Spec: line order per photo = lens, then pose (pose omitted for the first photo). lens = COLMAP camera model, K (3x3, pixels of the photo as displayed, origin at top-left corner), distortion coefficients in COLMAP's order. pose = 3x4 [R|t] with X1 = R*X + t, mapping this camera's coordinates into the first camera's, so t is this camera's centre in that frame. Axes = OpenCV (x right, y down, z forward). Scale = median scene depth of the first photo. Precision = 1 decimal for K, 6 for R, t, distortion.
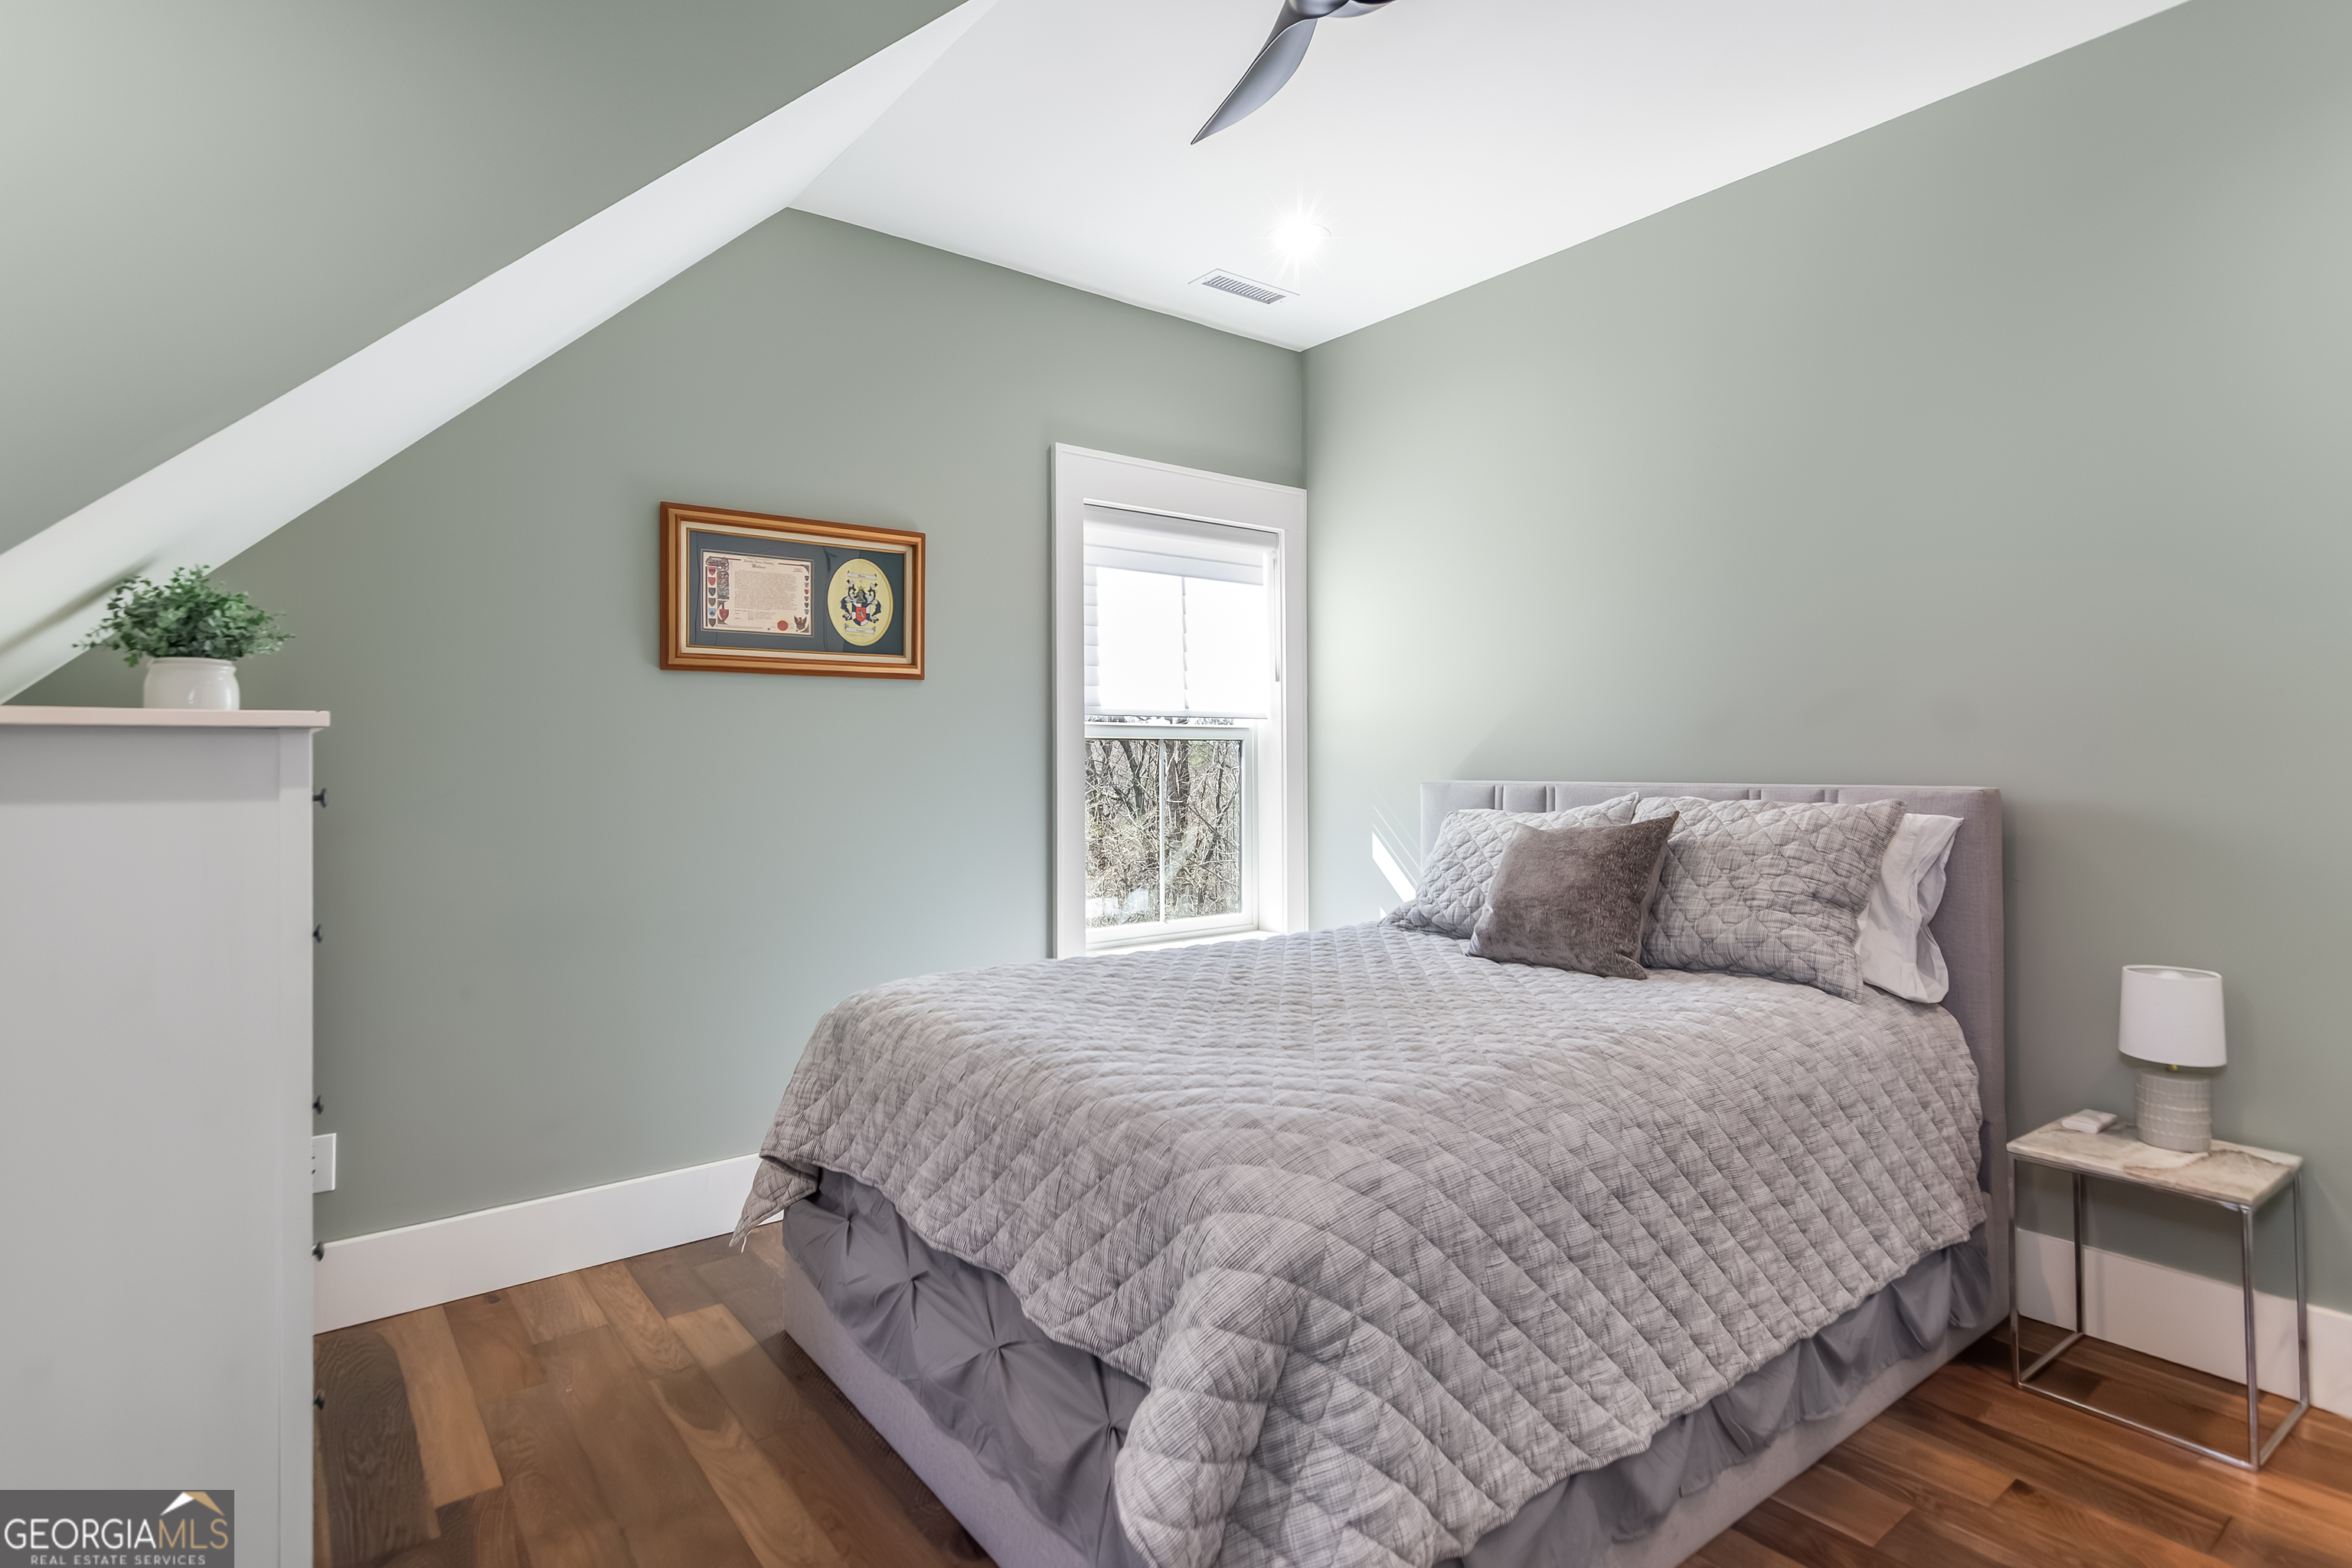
lens RADIAL K [[1175.6, 0, 1153.2], [0, 1175.6, 772.7], [0, 0, 1]] dist [-0.001946, 0.004237]
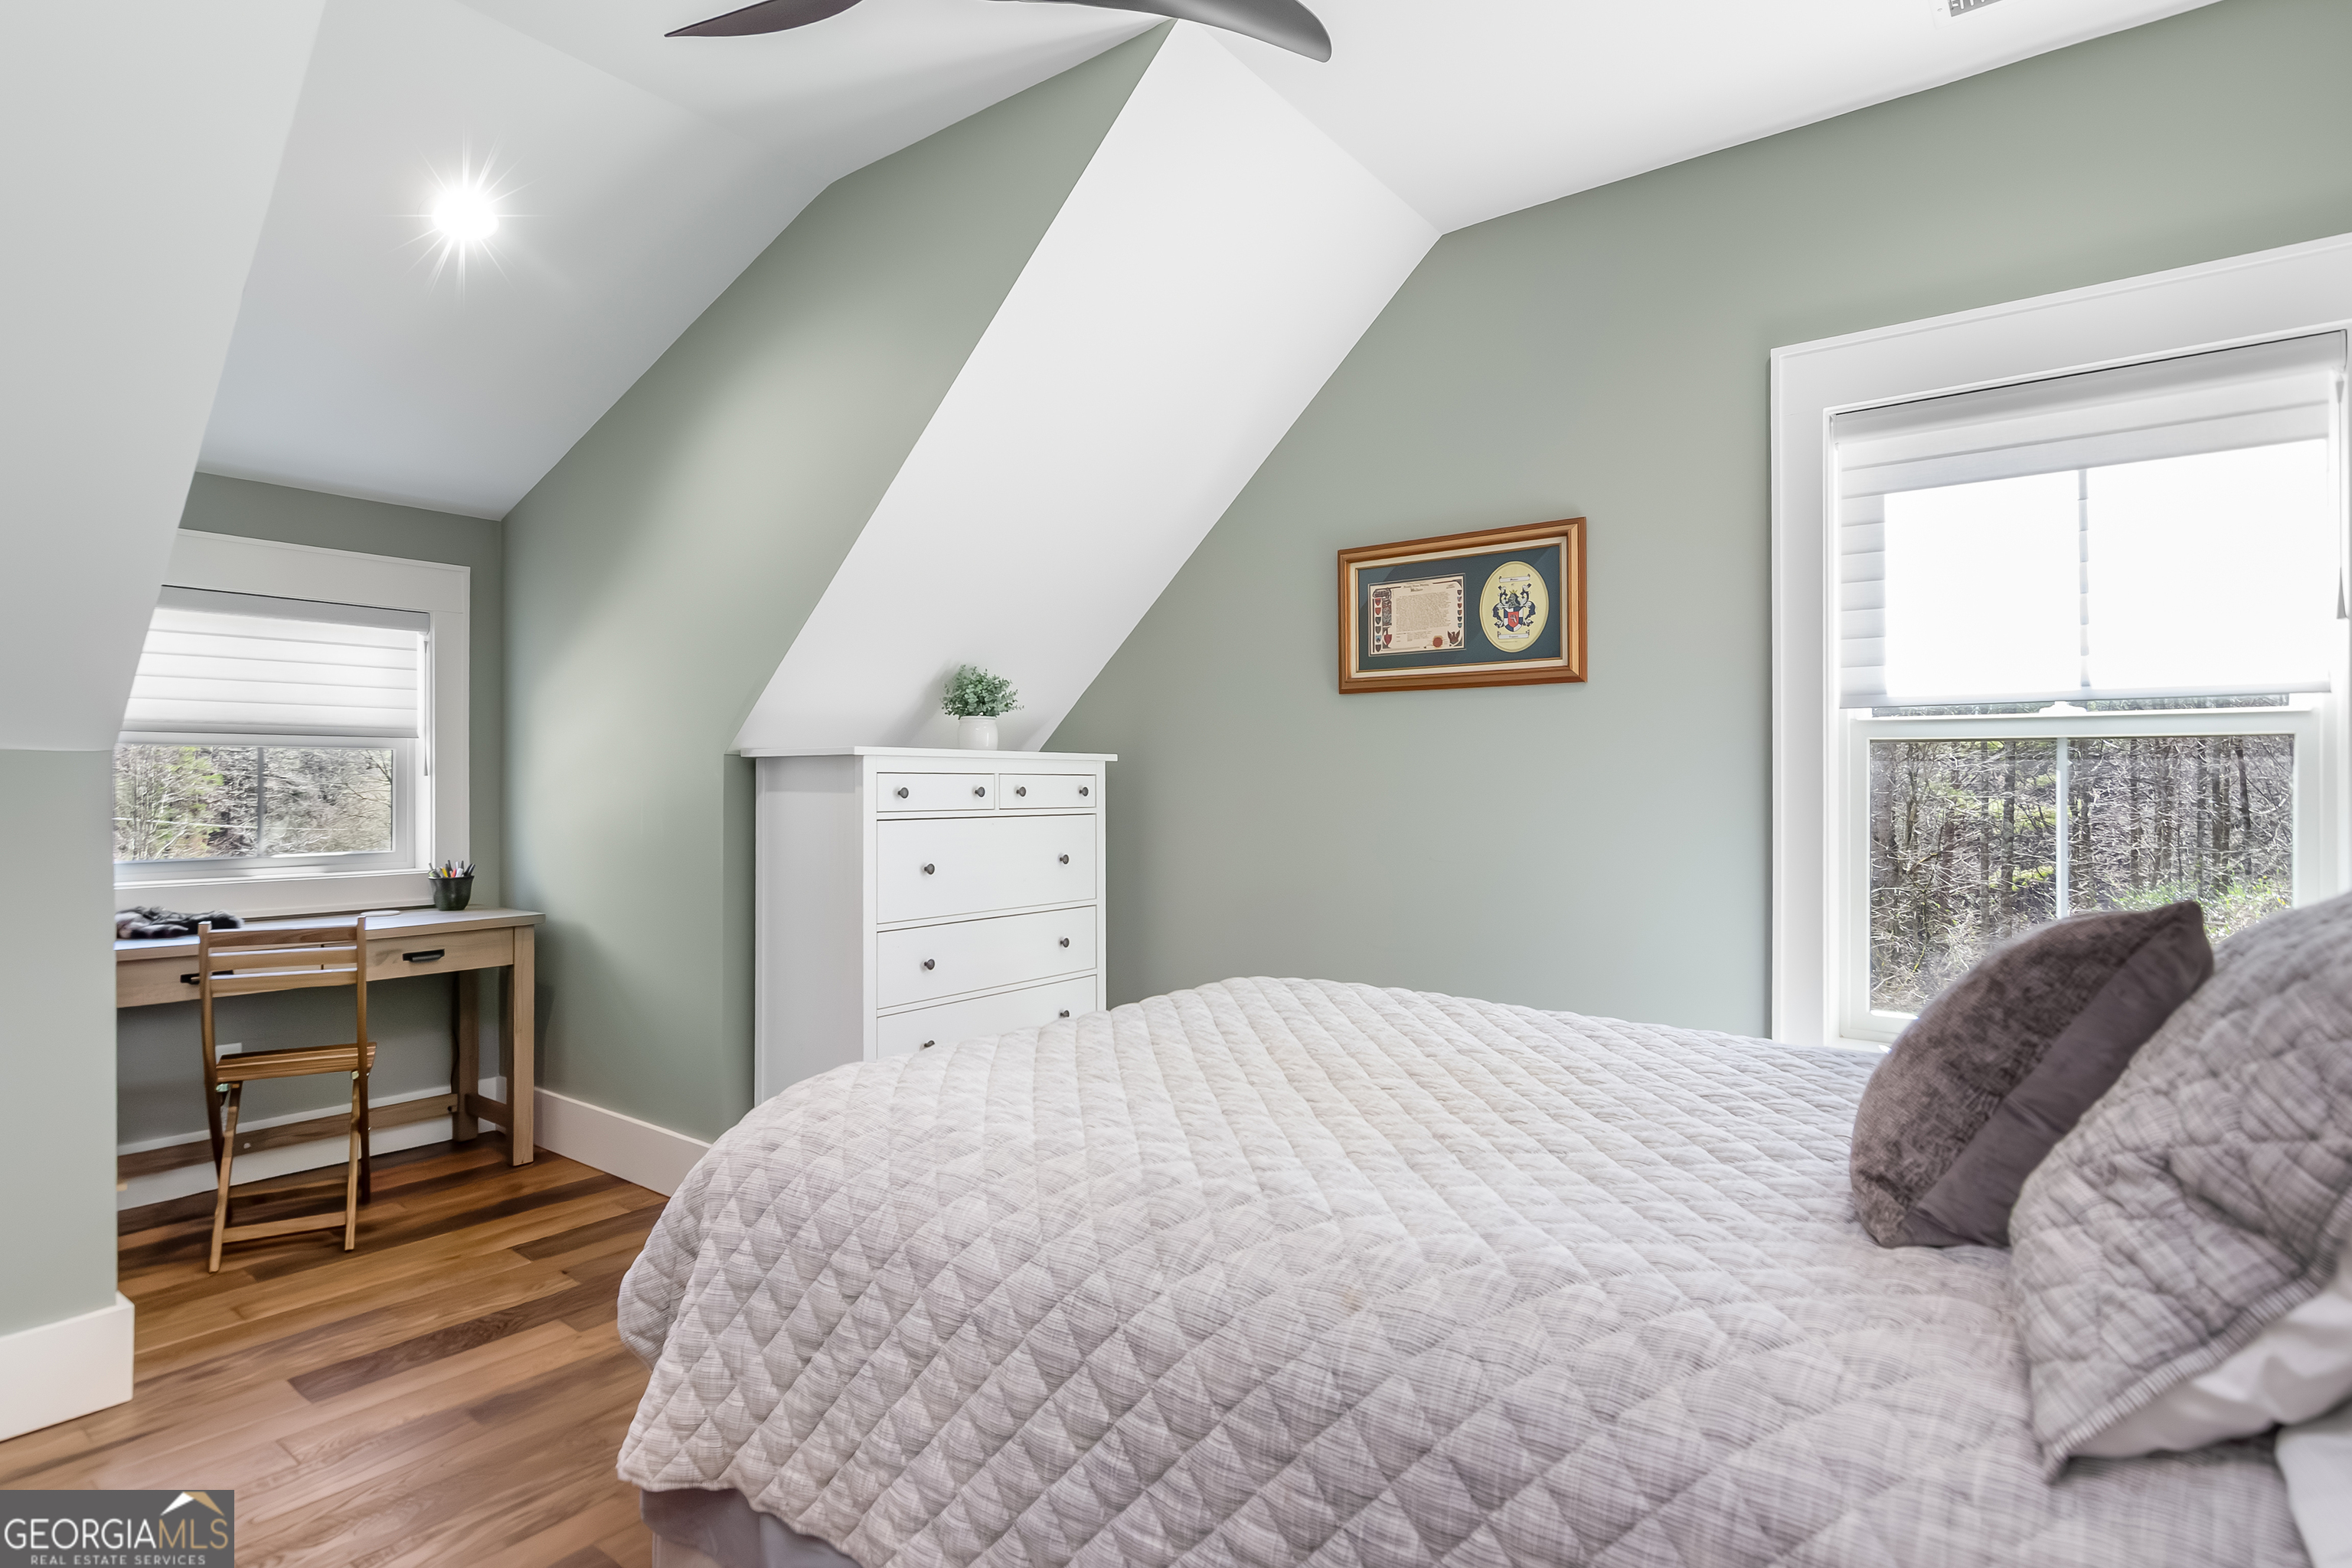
lens RADIAL K [[1175.6, 0, 1171.1], [0, 1175.6, 806.4], [0, 0, 1]] dist [-0.001946, 0.004237]
pose [[0.273339, 0.028926, -0.961483, 0.626634], [-0.011118, 0.999576, 0.026911, -0.004530], [0.961854, 0.003334, 0.273544, 0.484766]]
